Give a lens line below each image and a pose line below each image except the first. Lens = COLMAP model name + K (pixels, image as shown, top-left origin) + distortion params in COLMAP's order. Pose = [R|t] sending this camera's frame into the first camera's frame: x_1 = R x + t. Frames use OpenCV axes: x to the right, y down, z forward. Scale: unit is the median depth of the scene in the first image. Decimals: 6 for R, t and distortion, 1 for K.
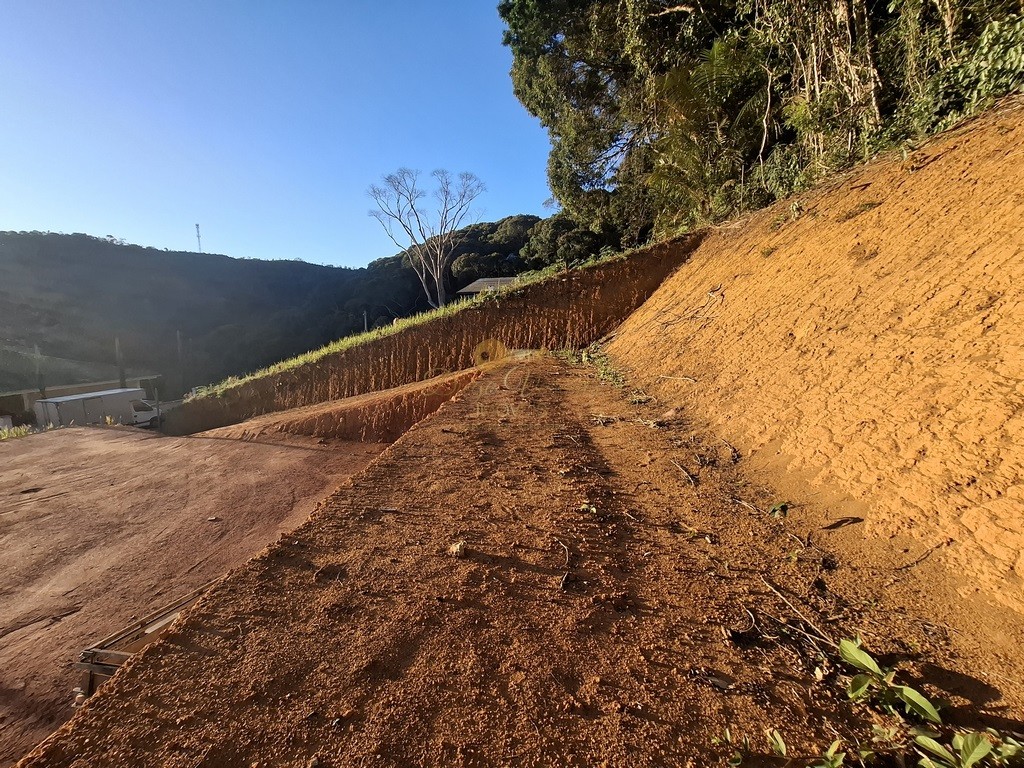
lens RADIAL K [[407.1, 0, 514.2], [0, 407.1, 378.6], [0, 0, 1]] dist [-0.001489, -0.000269]
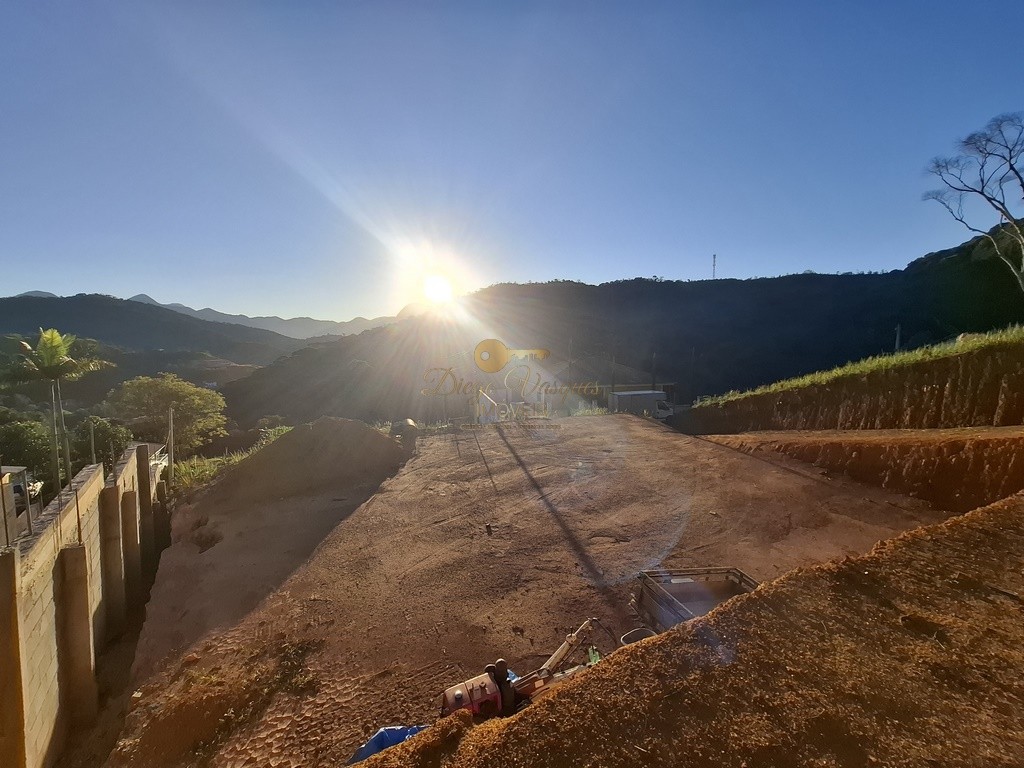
lens RADIAL K [[404.8, 0, 509.9], [0, 404.8, 379.7], [0, 0, 1]] dist [-0.000072, -0.000785]
pose [[0.452455, 0.079934, -0.888198, -0.014442], [-0.114321, 0.992956, 0.031125, 0.002617], [0.884429, 0.087457, 0.458406, -0.028800]]
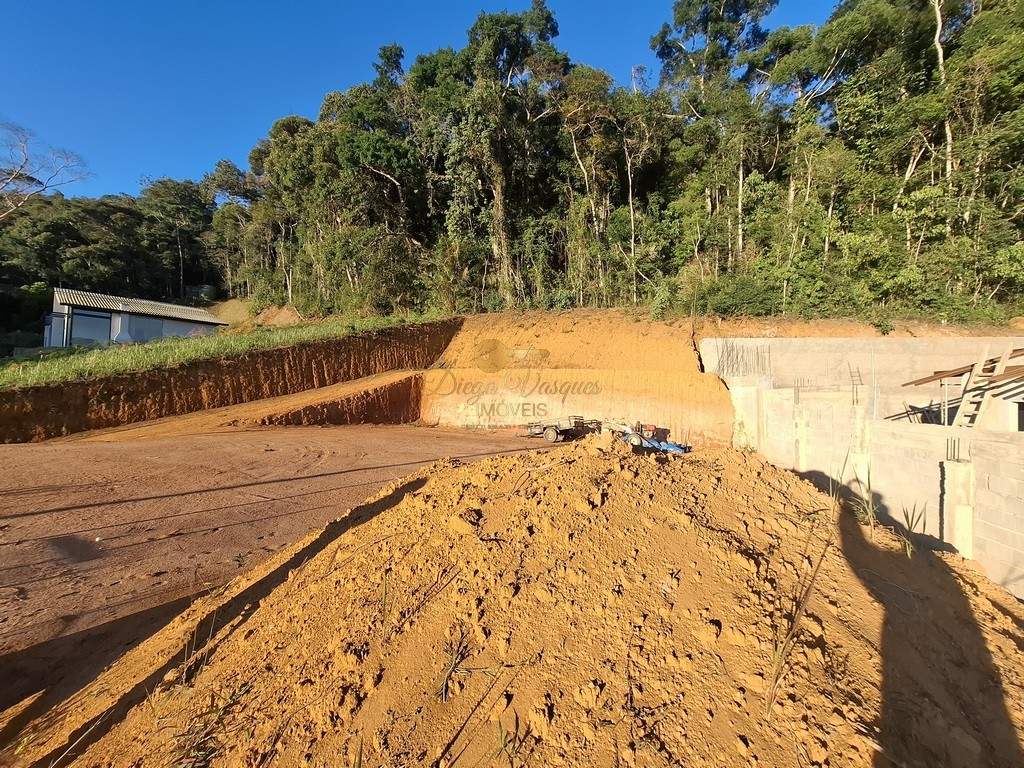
lens RADIAL K [[404.8, 0, 509.9], [0, 404.8, 379.7], [0, 0, 1]] dist [-0.000072, -0.000785]
pose [[0.394630, 0.051044, 0.917421, -1.253457], [0.085877, 0.992036, -0.092136, 0.160624], [-0.914818, 0.115145, 0.387103, -0.000345]]
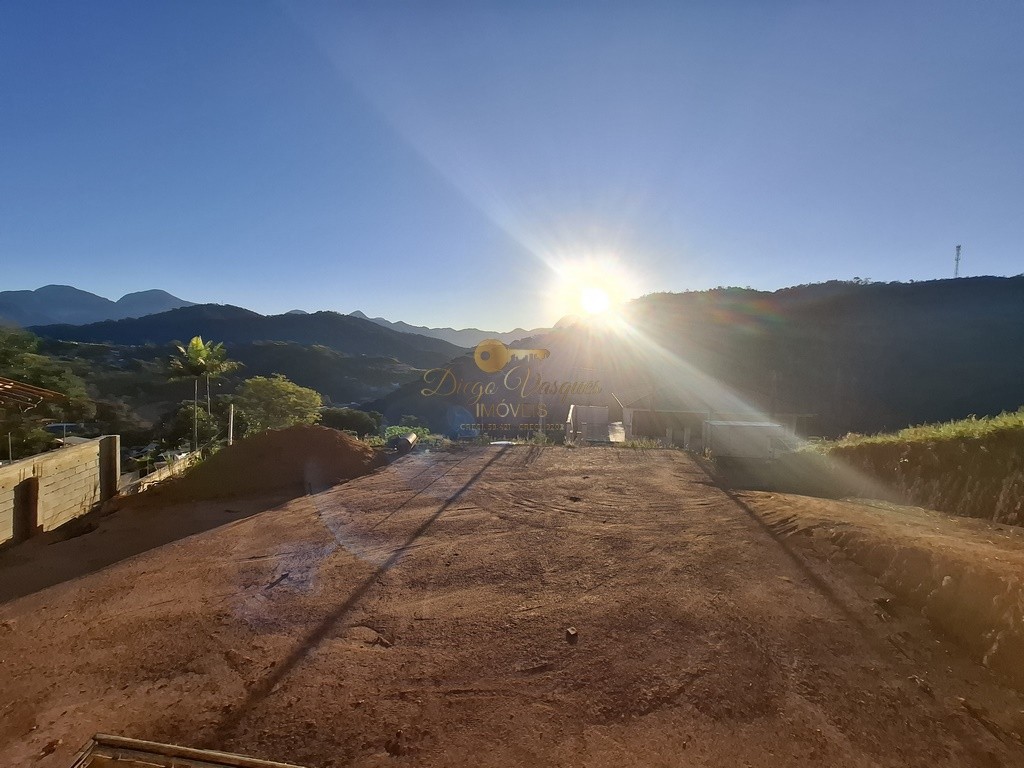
lens RADIAL K [[402.8, 0, 510.6], [0, 402.8, 381.1], [0, 0, 1]] dist [0.000622, -0.000273]
pose [[0.096084, 0.072063, -0.992761, -0.043073], [-0.150228, 0.987001, 0.057105, -0.065441], [0.983971, 0.143654, 0.105661, 0.419279]]
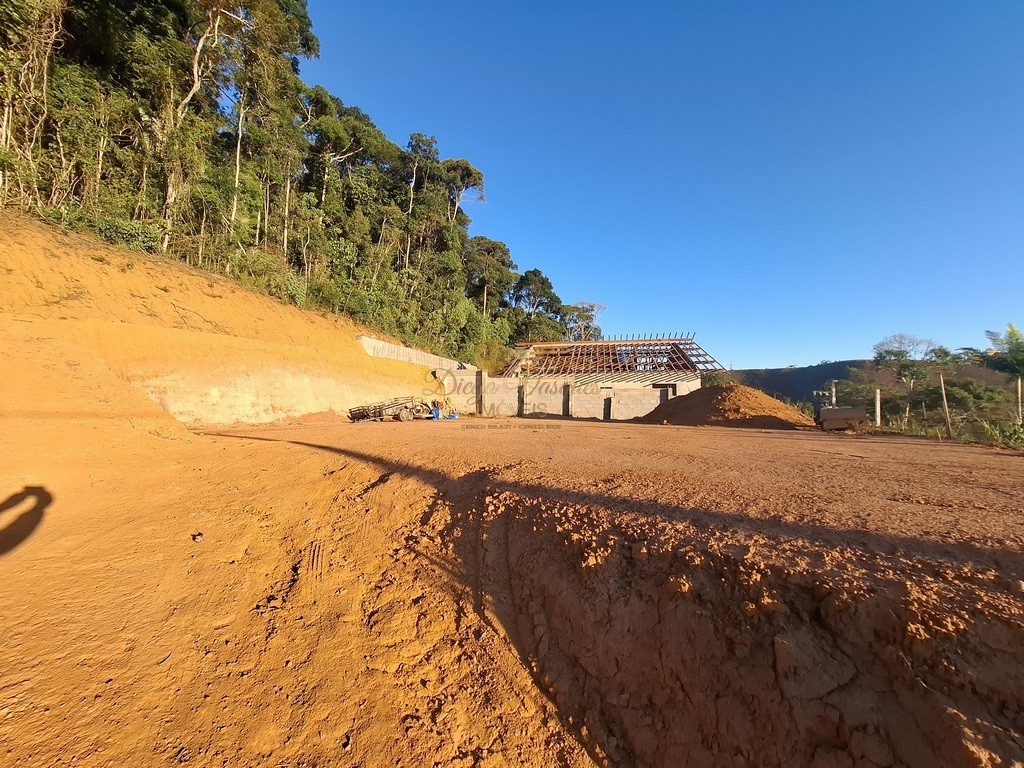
lens RADIAL K [[402.9, 0, 513.1], [0, 402.9, 379.3], [0, 0, 1]] dist [-0.000705, -0.000303]
pose [[-0.920623, 0.032093, 0.389131, -0.969007], [0.059755, 0.996457, 0.059190, 0.071072], [-0.385852, 0.077744, -0.919279, 1.187682]]
